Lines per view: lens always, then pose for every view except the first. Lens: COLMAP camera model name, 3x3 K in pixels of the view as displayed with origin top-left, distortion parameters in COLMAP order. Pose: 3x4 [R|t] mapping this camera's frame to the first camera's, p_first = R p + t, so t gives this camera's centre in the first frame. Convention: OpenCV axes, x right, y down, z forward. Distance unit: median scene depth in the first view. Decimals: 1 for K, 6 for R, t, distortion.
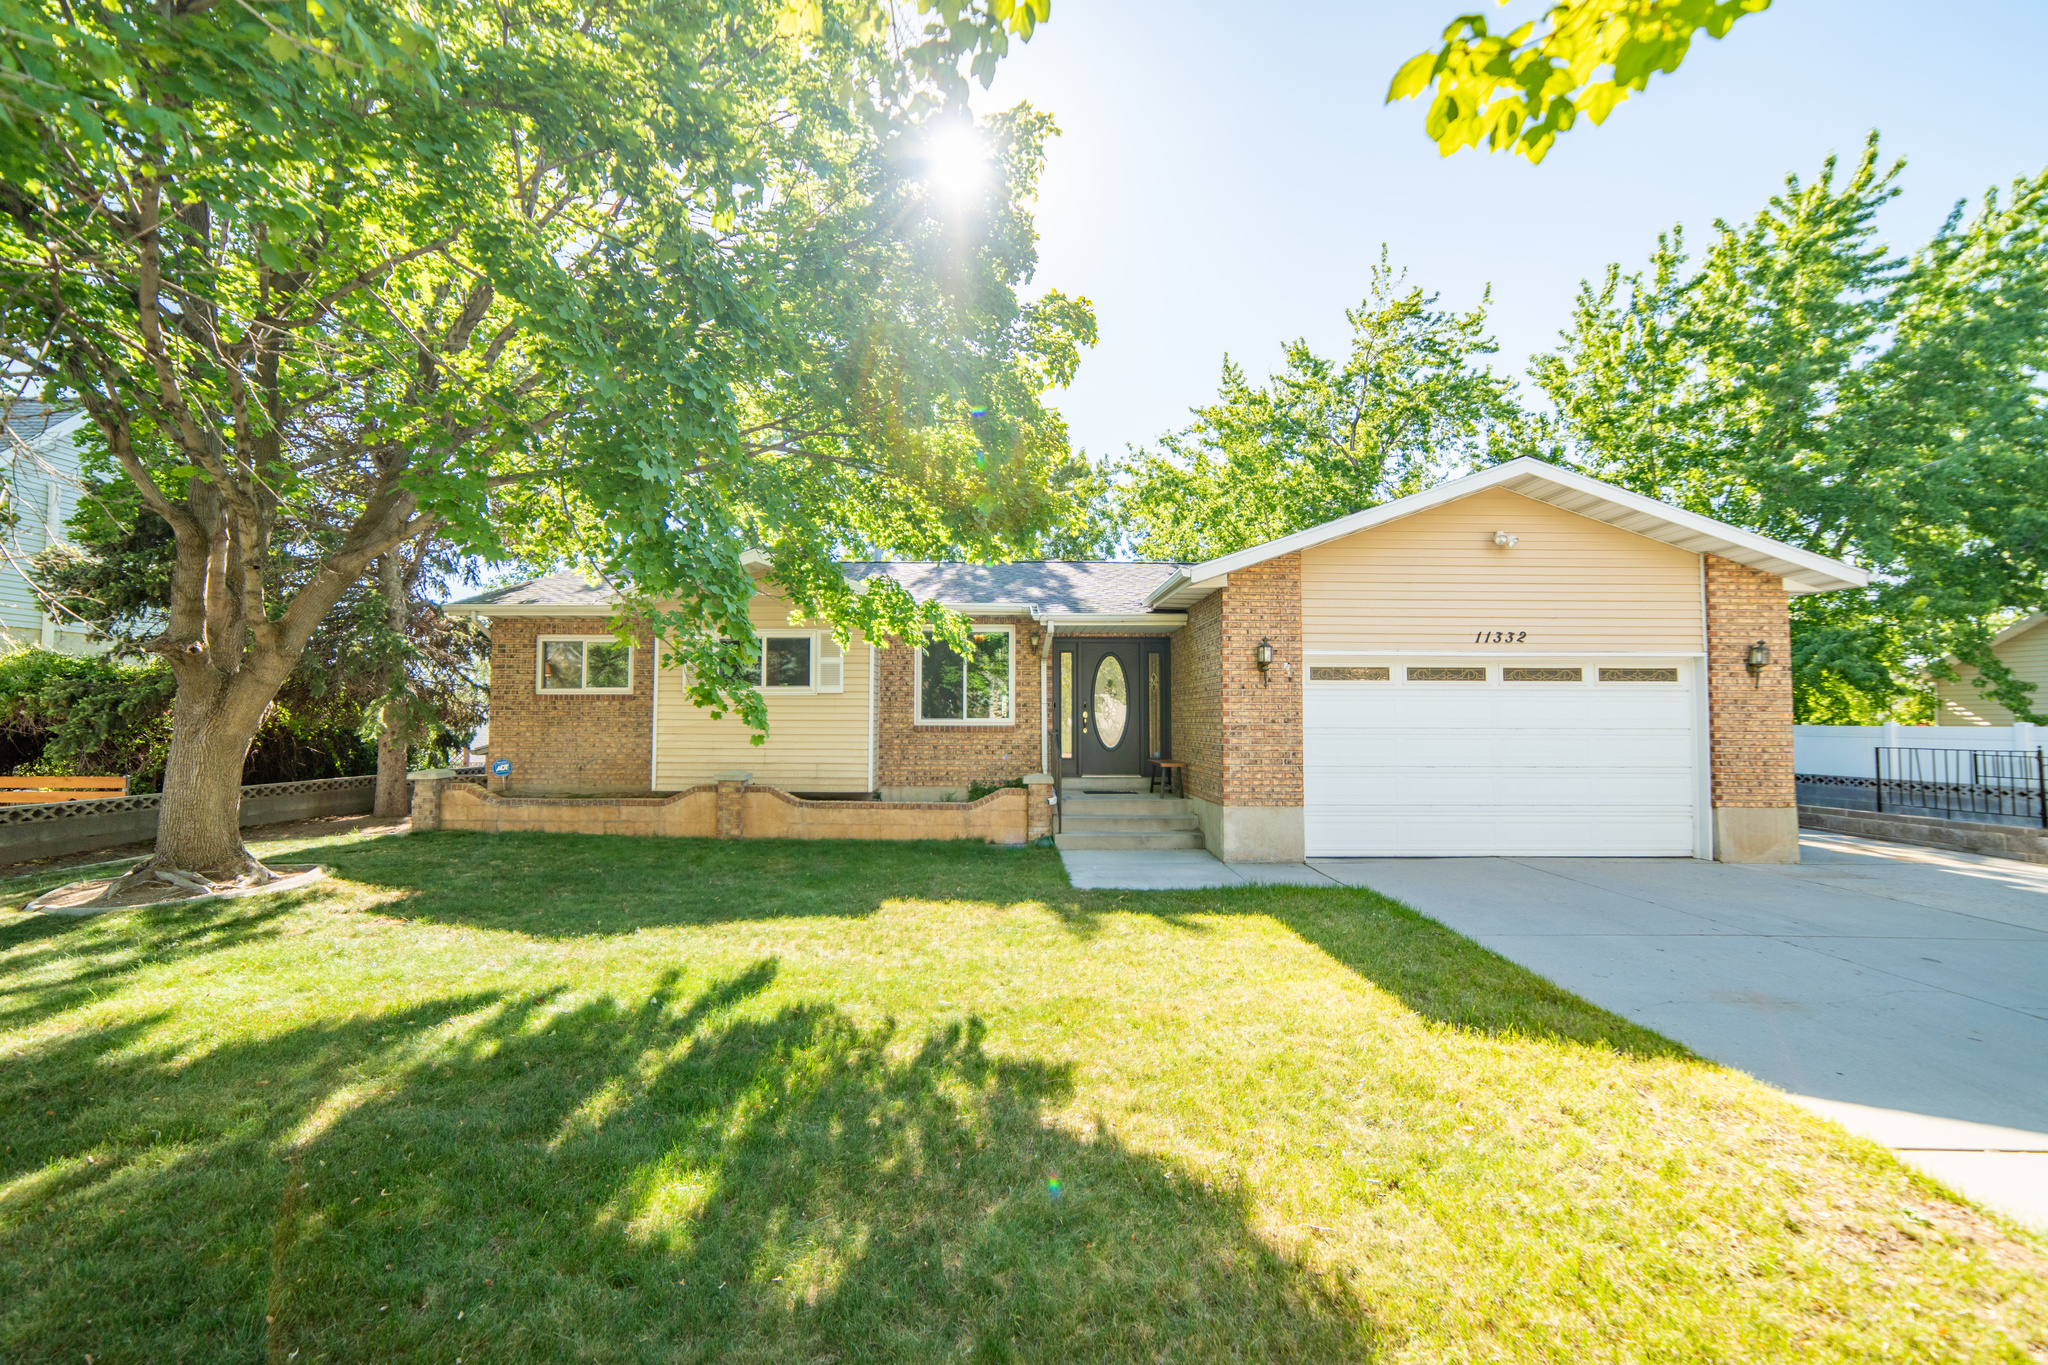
lens RADIAL K [[794.8, 0, 1024.0], [0, 794.8, 682.5], [0, 0, 1]] dist [-0.010077, 0.000415]
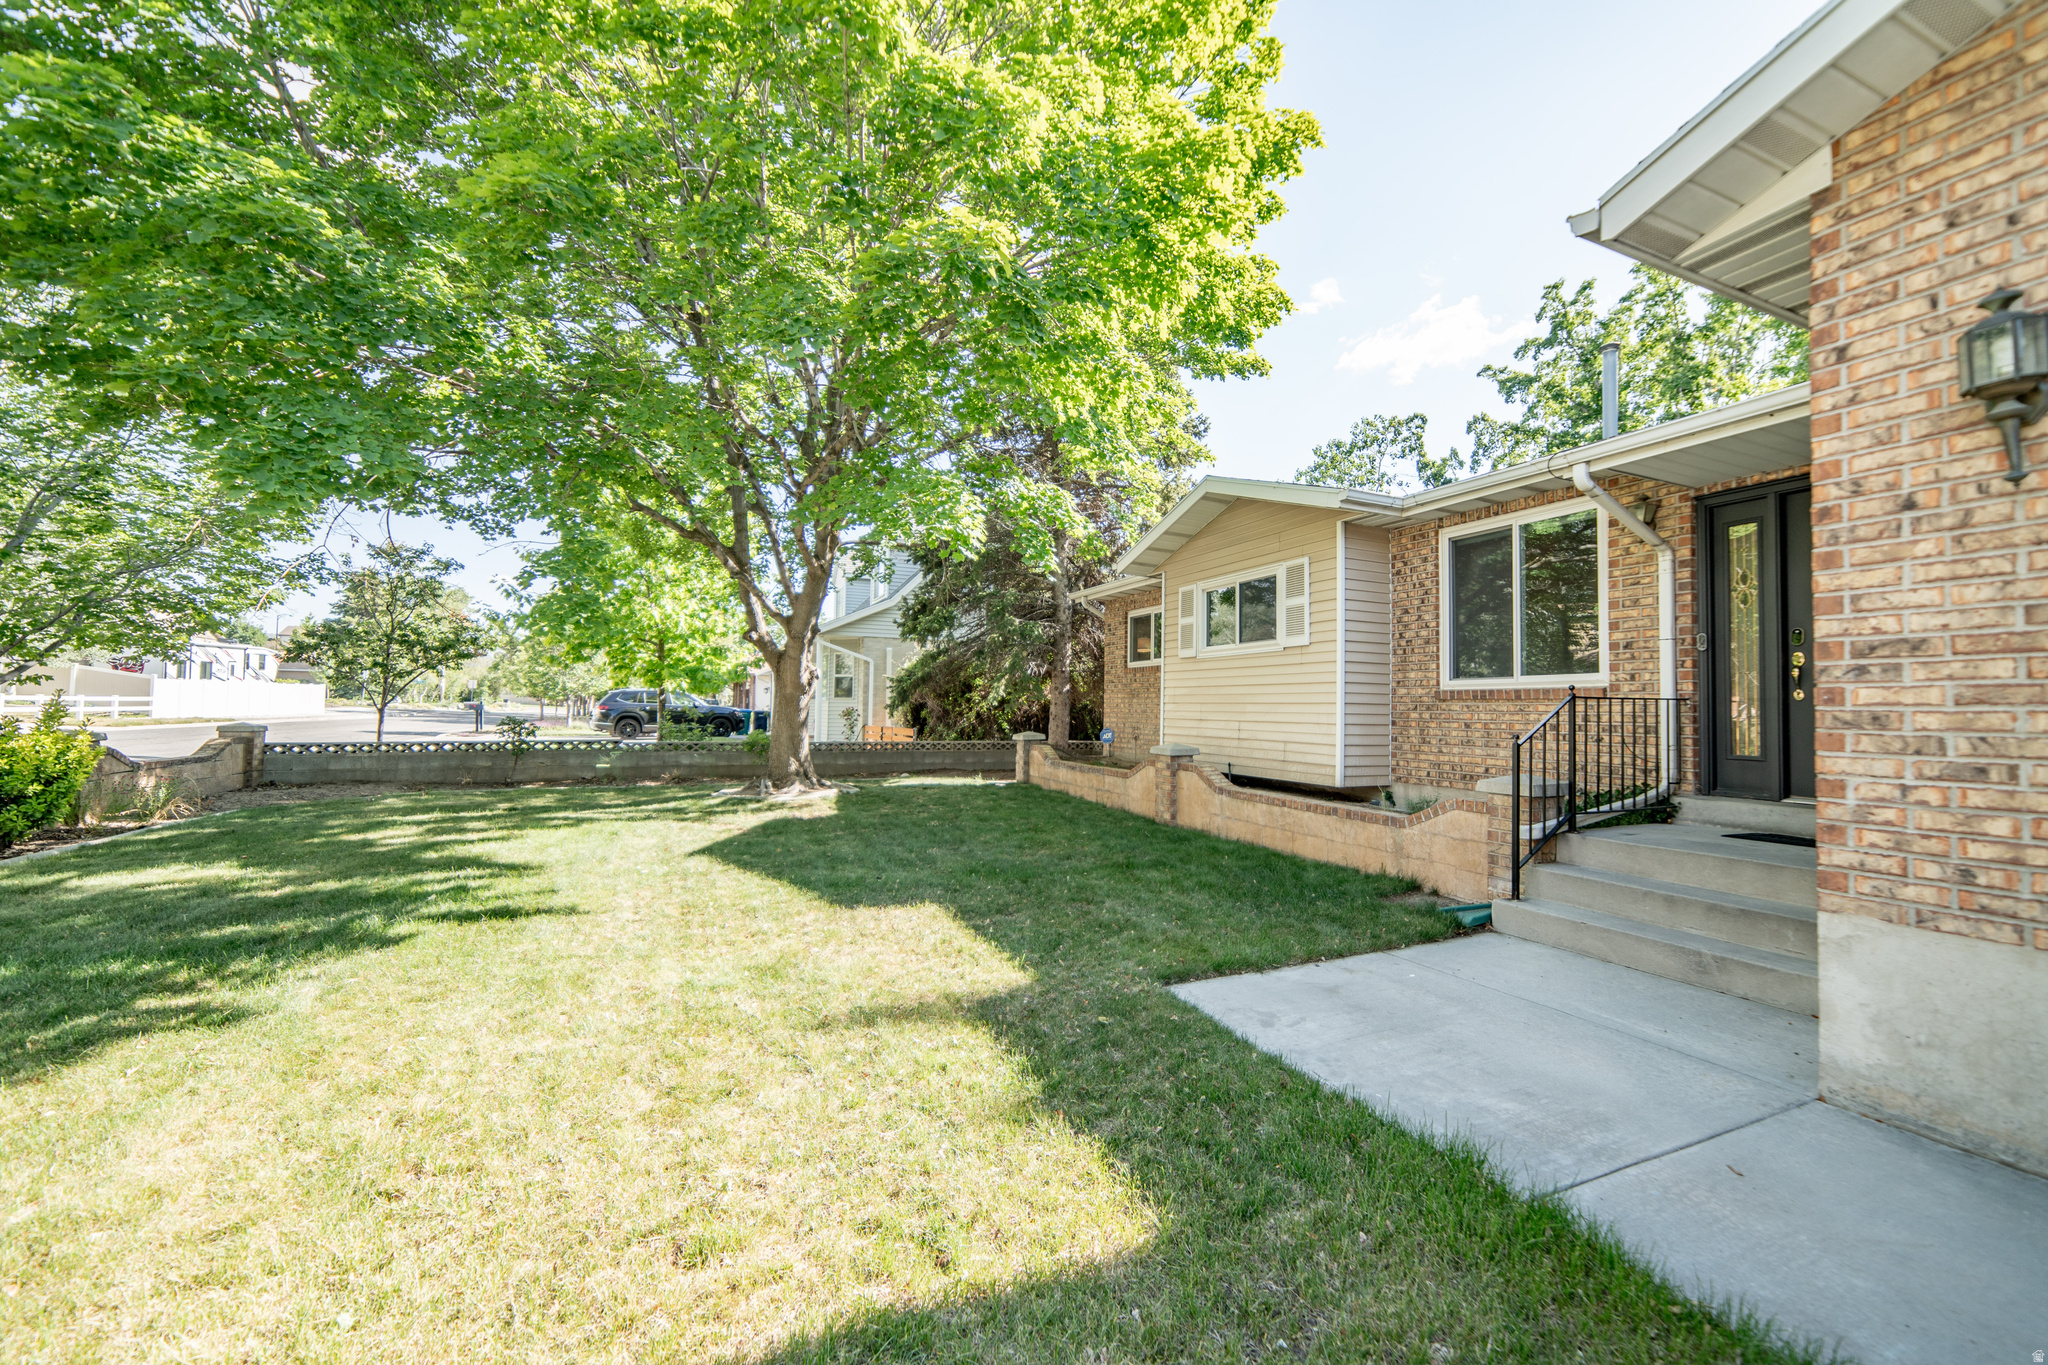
lens RADIAL K [[794.8, 0, 1024.0], [0, 794.8, 682.5], [0, 0, 1]] dist [-0.010077, 0.000415]
pose [[0.401700, -0.027589, -0.915356, 0.382725], [0.031477, 0.999371, -0.016308, 0.060379], [0.915230, -0.022262, 0.402316, 0.566444]]
